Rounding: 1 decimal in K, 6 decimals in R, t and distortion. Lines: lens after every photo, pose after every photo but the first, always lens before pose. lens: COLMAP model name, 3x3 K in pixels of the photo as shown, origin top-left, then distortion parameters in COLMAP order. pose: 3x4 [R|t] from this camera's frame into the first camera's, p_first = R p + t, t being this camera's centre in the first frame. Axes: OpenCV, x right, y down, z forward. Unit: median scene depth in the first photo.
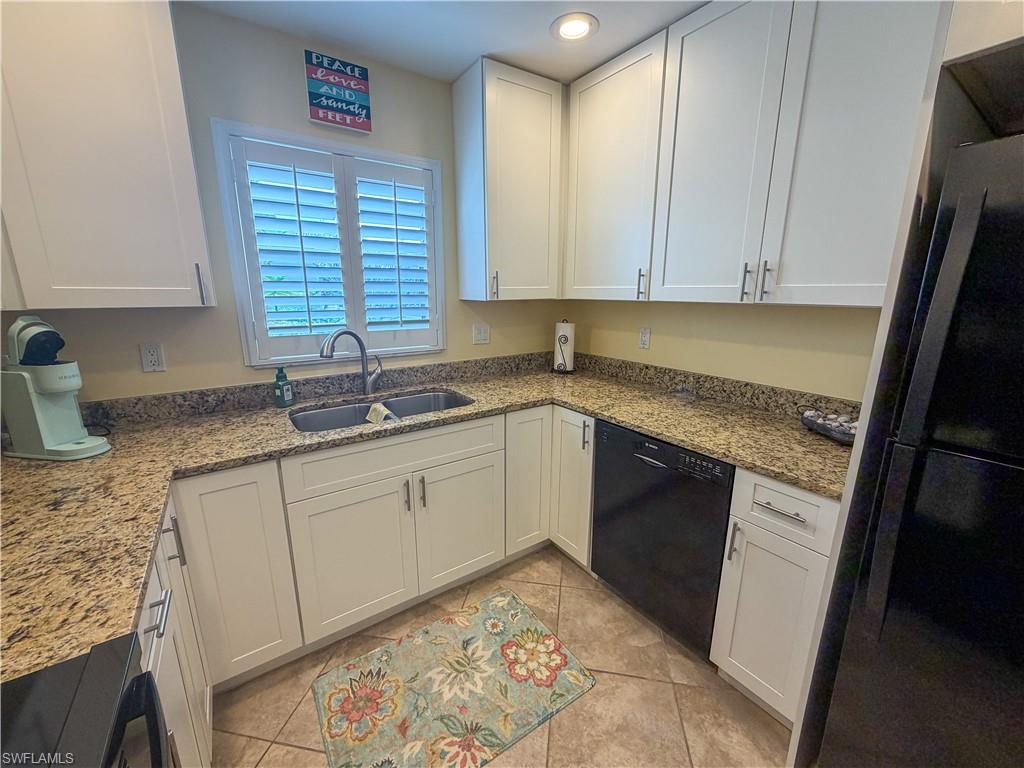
lens RADIAL K [[407.9, 0, 509.6], [0, 407.9, 383.6], [0, 0, 1]] dist [-0.000097, -0.000223]
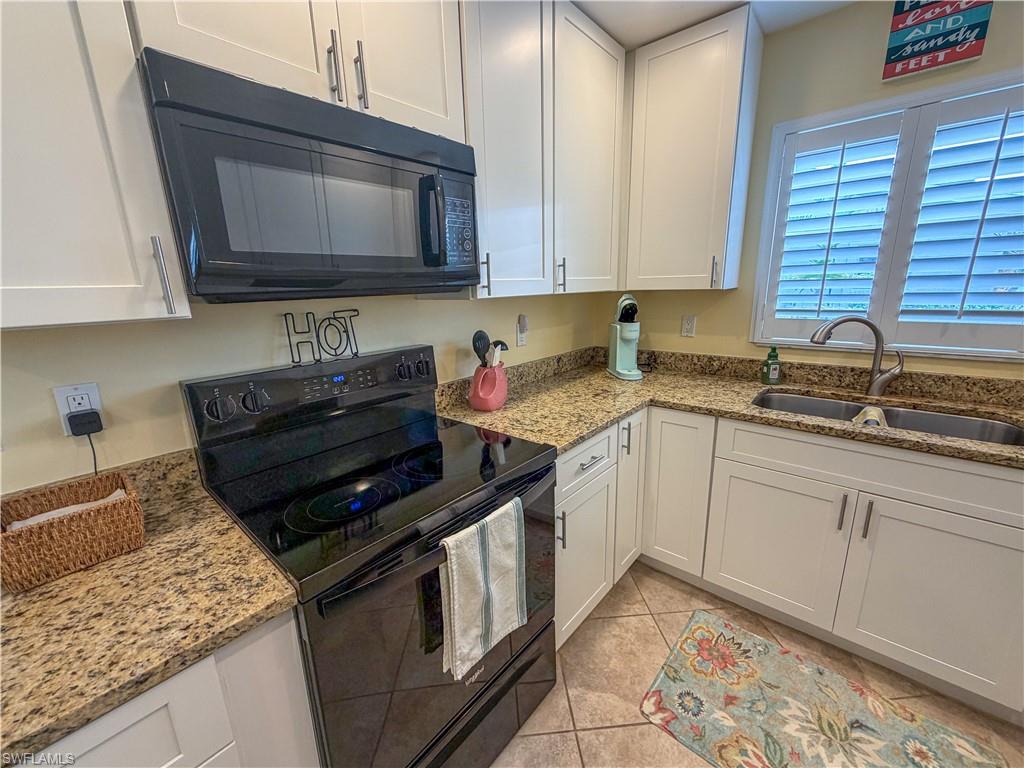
lens RADIAL K [[407.9, 0, 509.6], [0, 407.9, 383.6], [0, 0, 1]] dist [-0.000097, -0.000223]
pose [[0.243987, 0.220404, -0.944401, 0.301986], [-0.189367, 0.965913, 0.176501, -0.004716], [0.951110, 0.135775, 0.277408, 0.055681]]
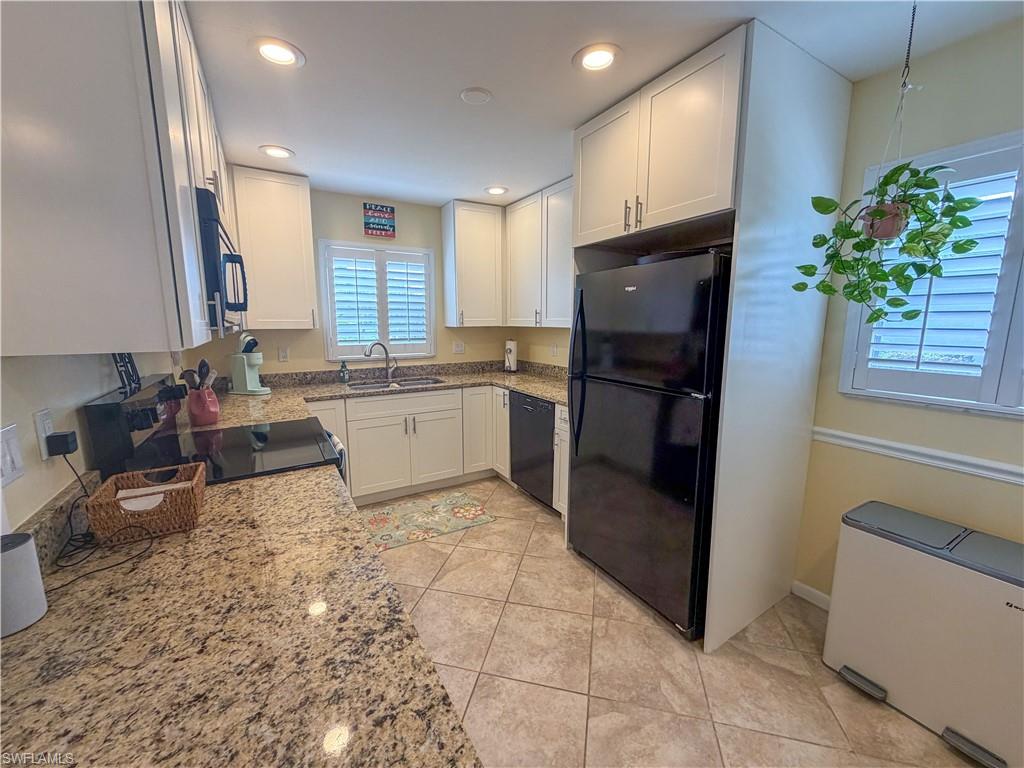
lens RADIAL K [[407.9, 0, 509.6], [0, 407.9, 383.6], [0, 0, 1]] dist [-0.000097, -0.000223]
pose [[0.997703, 0.010347, -0.066942, 0.336686], [-0.015096, 0.997374, -0.070828, 0.186304], [0.066033, 0.071676, 0.995240, -0.830834]]
